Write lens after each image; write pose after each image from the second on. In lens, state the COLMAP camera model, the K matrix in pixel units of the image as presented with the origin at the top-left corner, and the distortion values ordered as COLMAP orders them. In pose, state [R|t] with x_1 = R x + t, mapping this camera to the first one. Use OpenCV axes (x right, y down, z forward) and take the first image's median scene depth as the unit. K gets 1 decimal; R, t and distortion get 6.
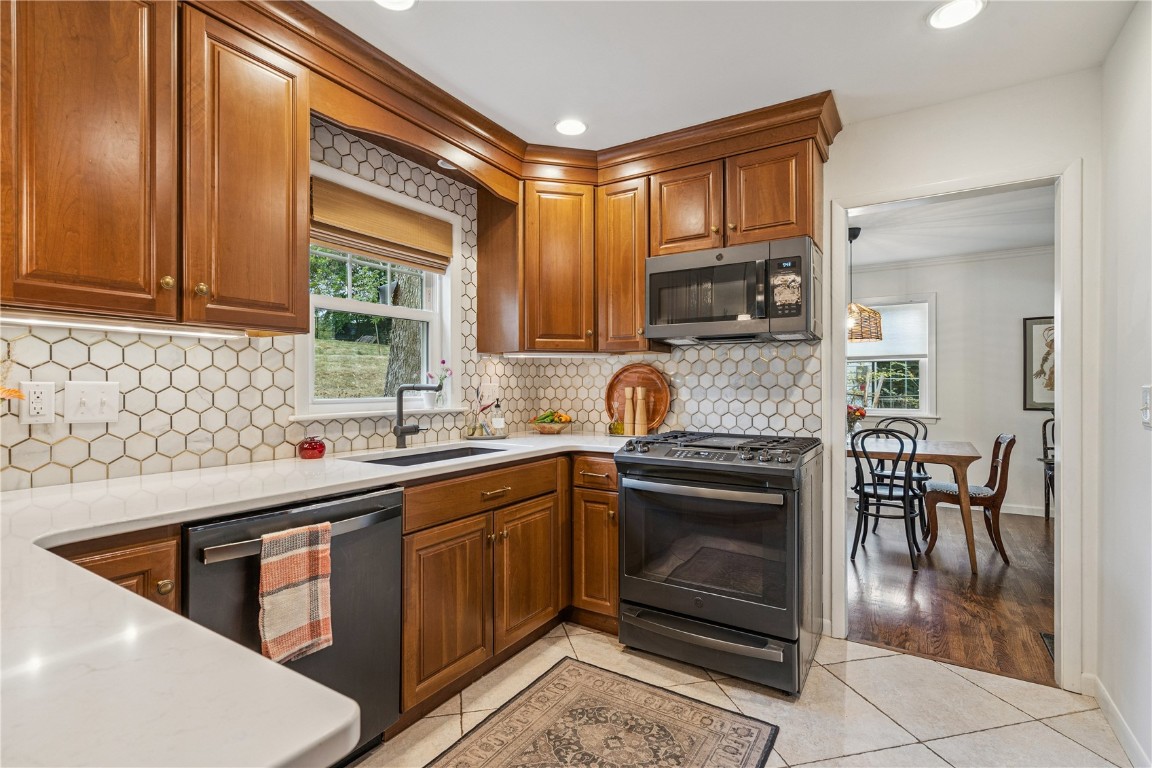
lens RADIAL K [[540.4, 0, 576.0], [0, 540.4, 384.0], [0, 0, 1]] dist [0.000116, -0.000058]
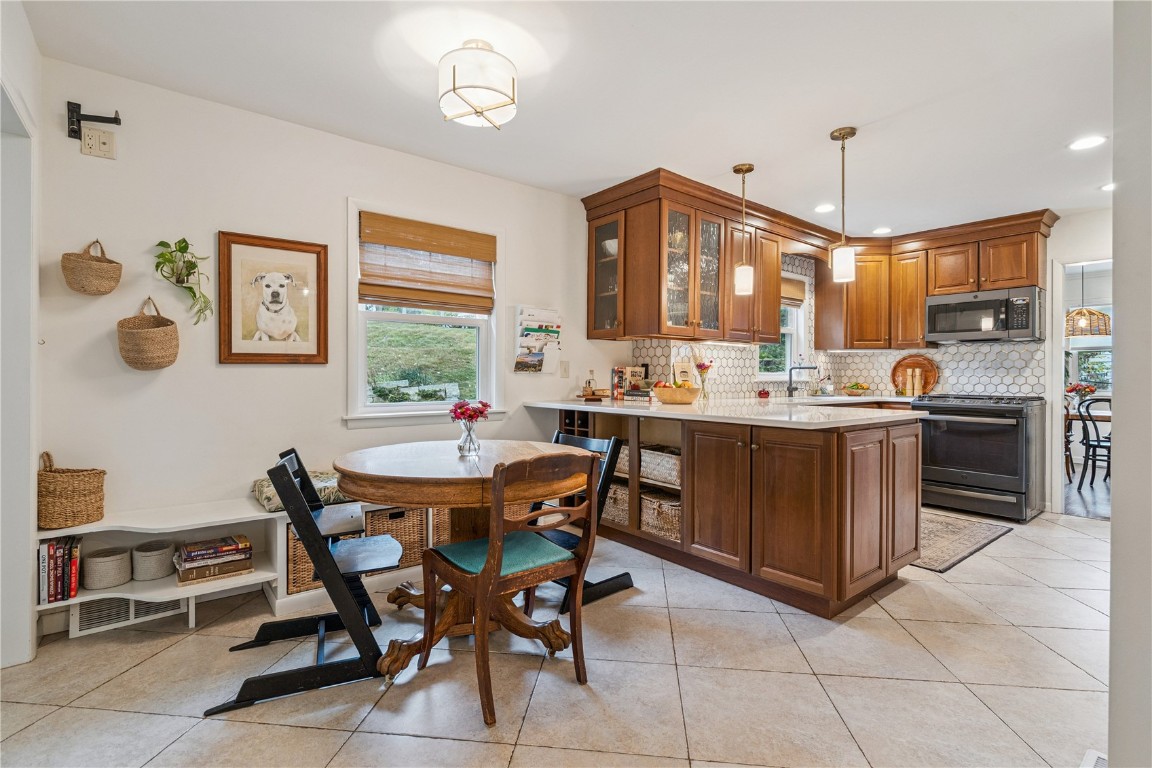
lens RADIAL K [[531.9, 0, 574.0], [0, 531.9, 376.2], [0, 0, 1]] dist [-0.000985, -0.000714]
pose [[0.941807, 0.003826, -0.336133, -0.357276], [-0.003677, 0.999993, 0.001080, 0.033615], [0.336135, 0.000219, 0.941814, -1.005752]]
